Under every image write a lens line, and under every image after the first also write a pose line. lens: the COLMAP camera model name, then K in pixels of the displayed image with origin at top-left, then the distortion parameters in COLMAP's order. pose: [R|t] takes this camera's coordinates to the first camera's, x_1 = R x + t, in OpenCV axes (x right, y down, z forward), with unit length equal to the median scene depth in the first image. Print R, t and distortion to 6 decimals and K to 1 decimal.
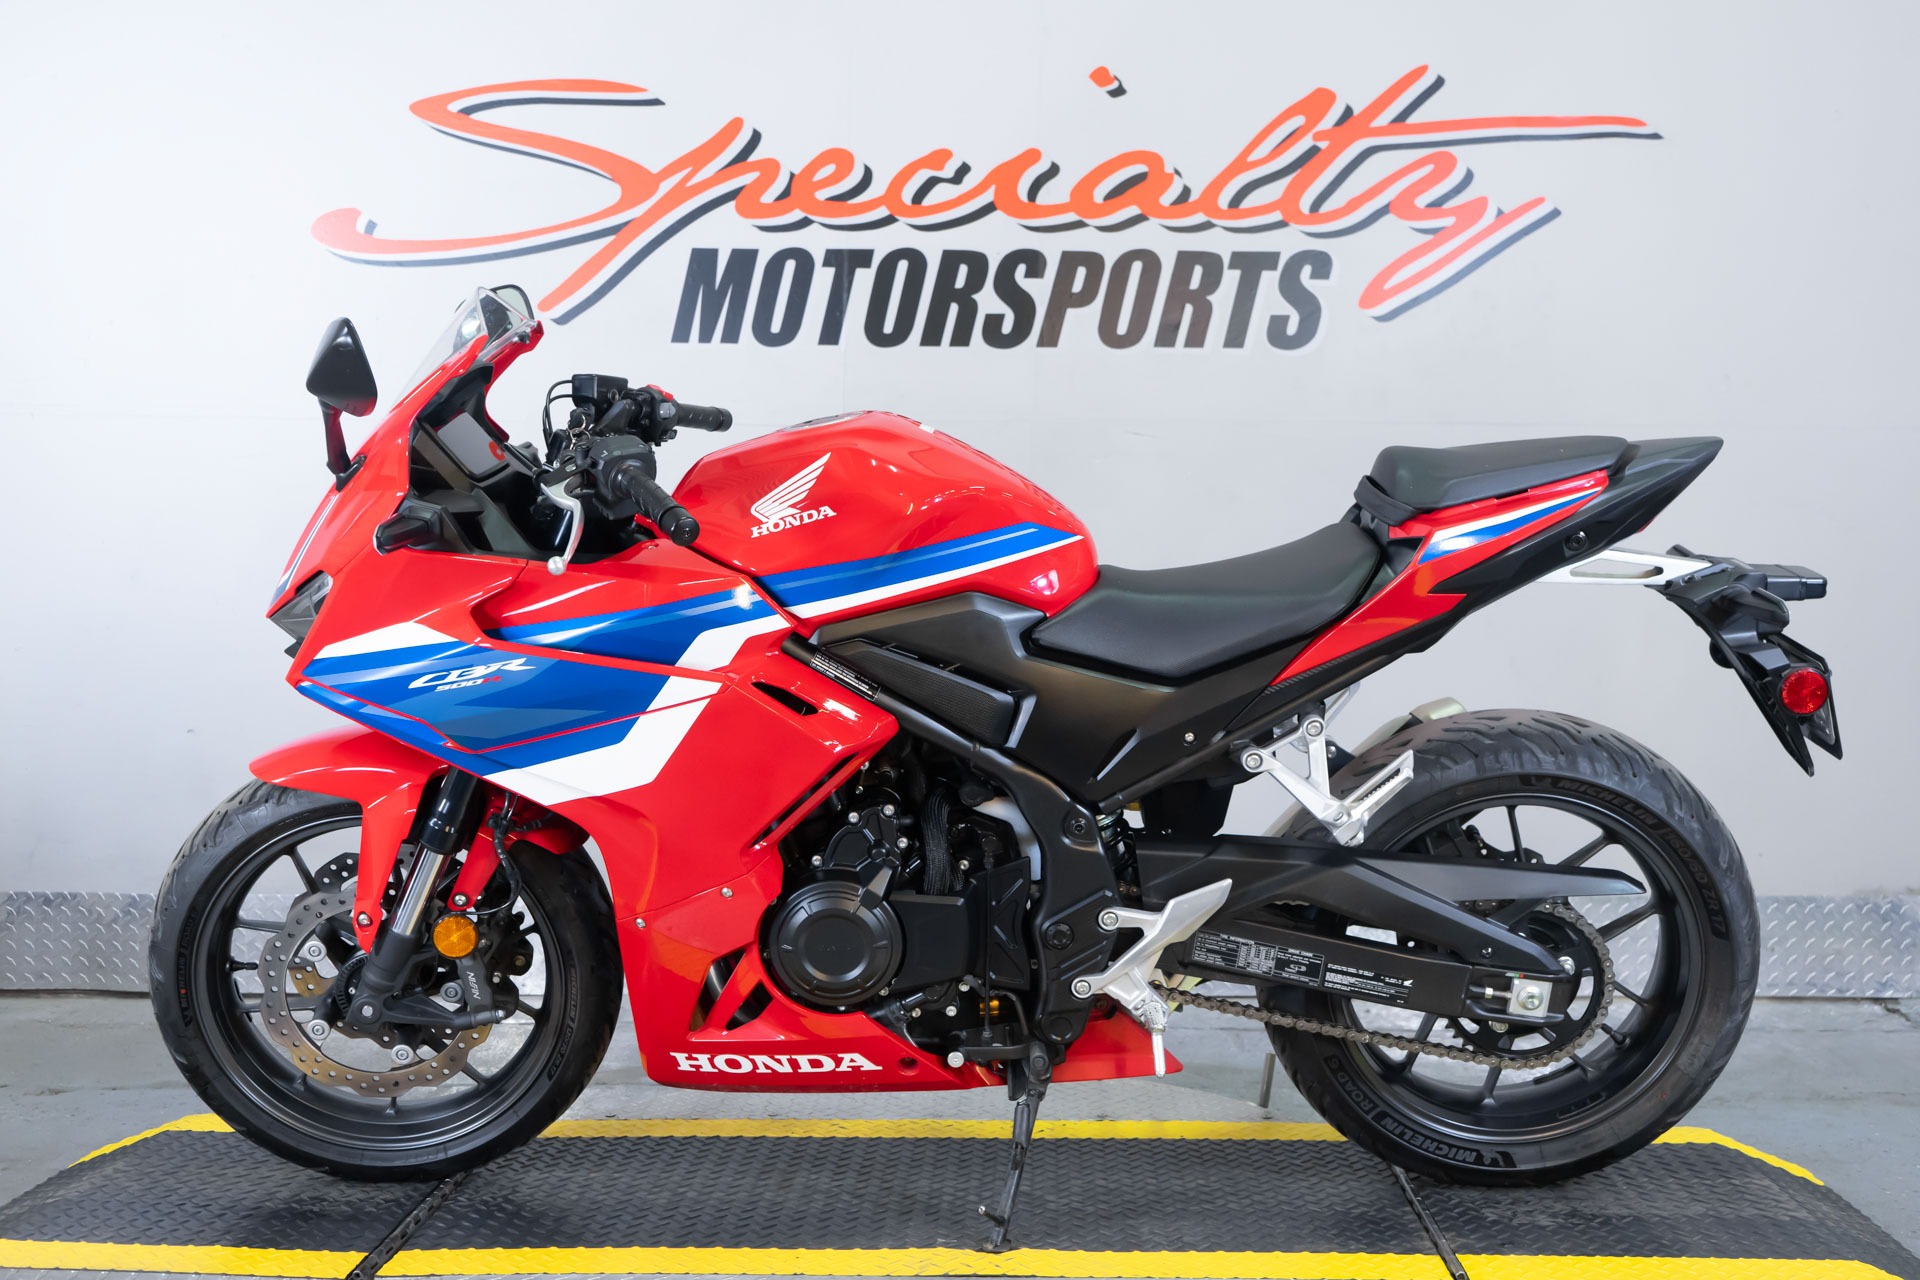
lens RADIAL K [[2085.8, 0, 976.7], [0, 2085.8, 638.7], [0, 0, 1]] dist [0.017525, 0.000000]
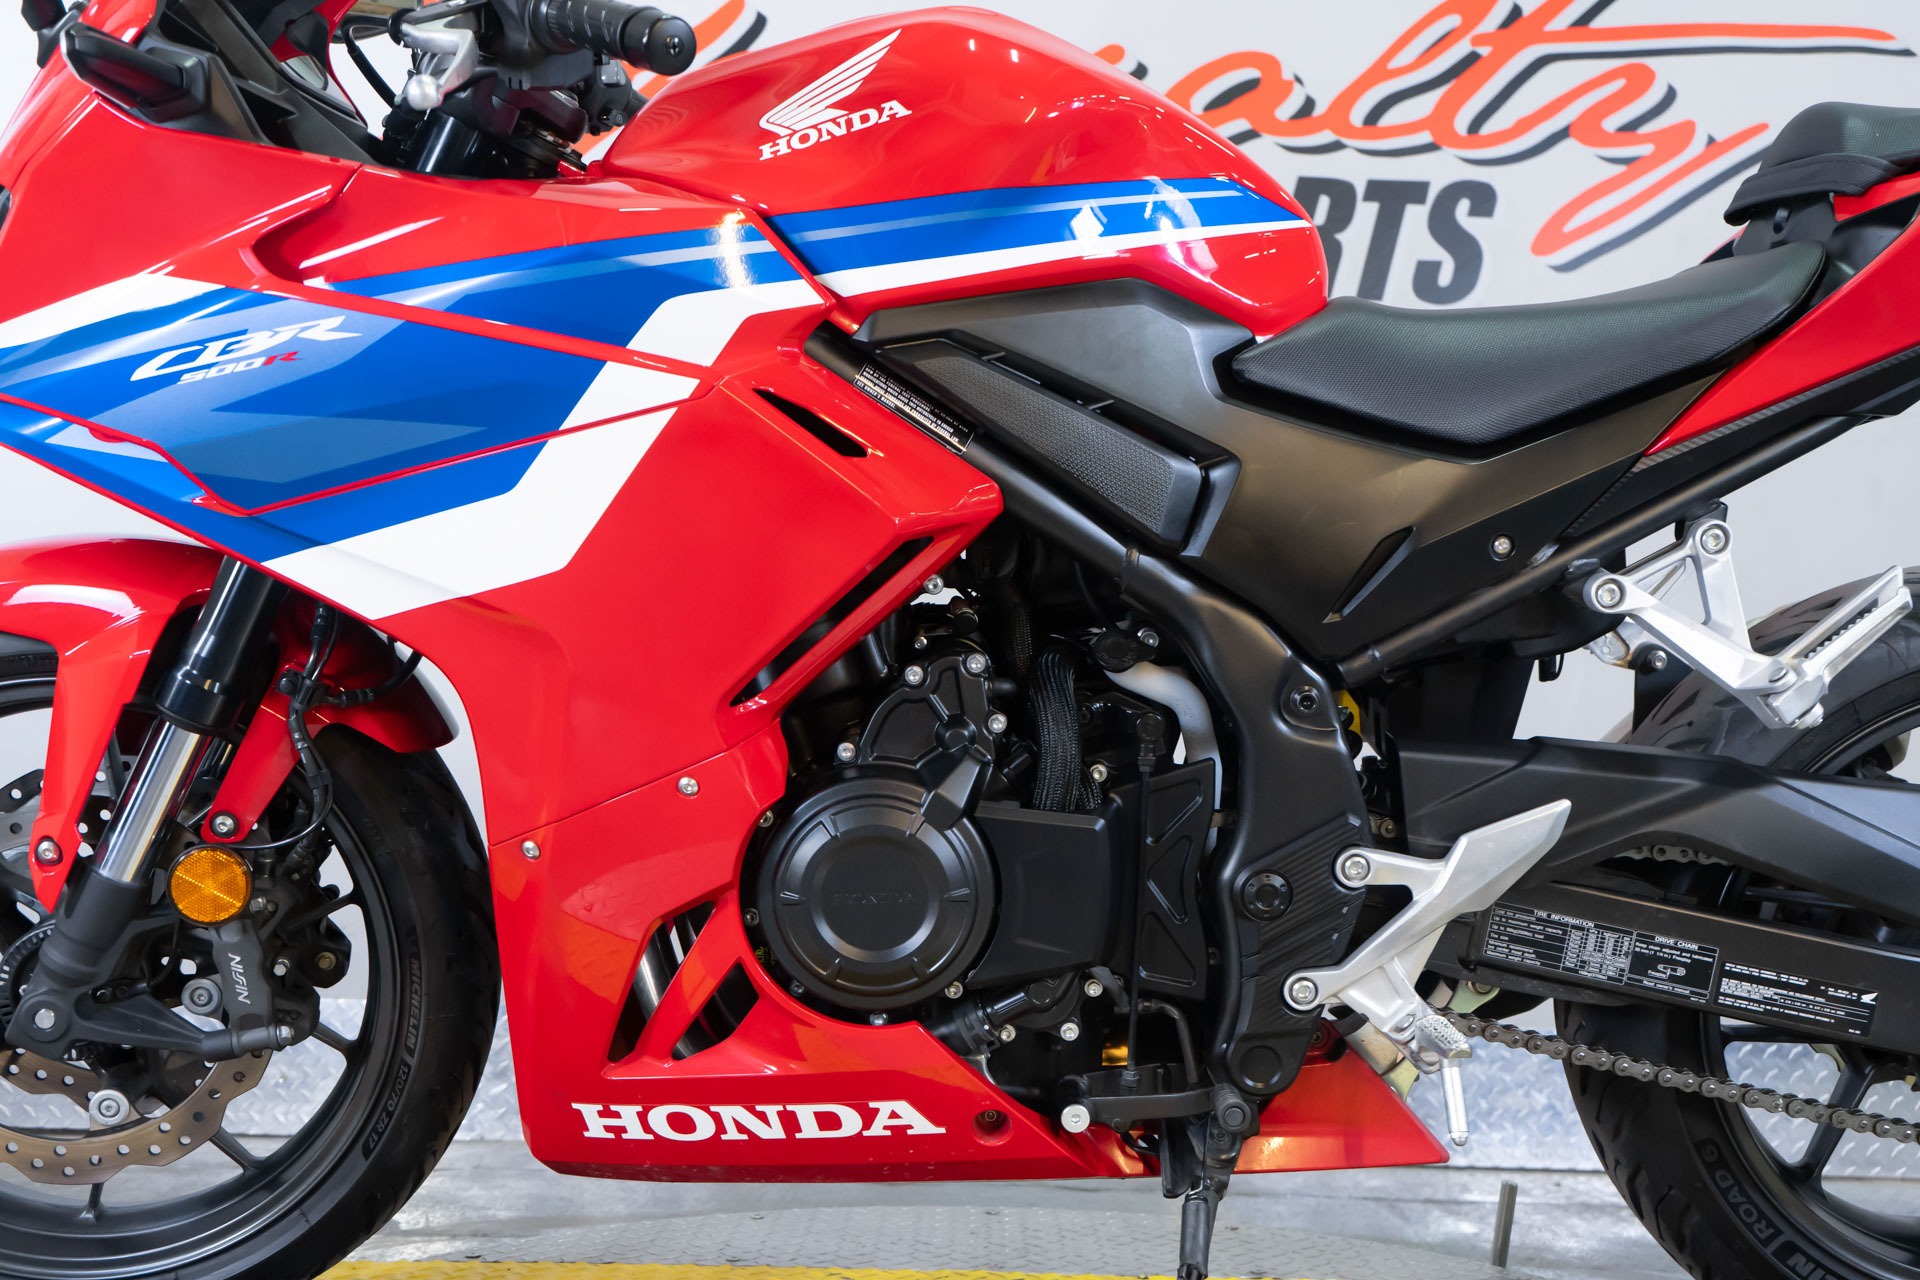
lens RADIAL K [[2085.8, 0, 999.5], [0, 2085.8, 642.5], [0, 0, 1]] dist [0.017525, 0.000000]
pose [[0.999077, 0.031341, 0.029388, -0.051244], [-0.027165, 0.990734, -0.133072, 0.148324], [-0.033287, 0.132151, 0.990671, 0.416656]]
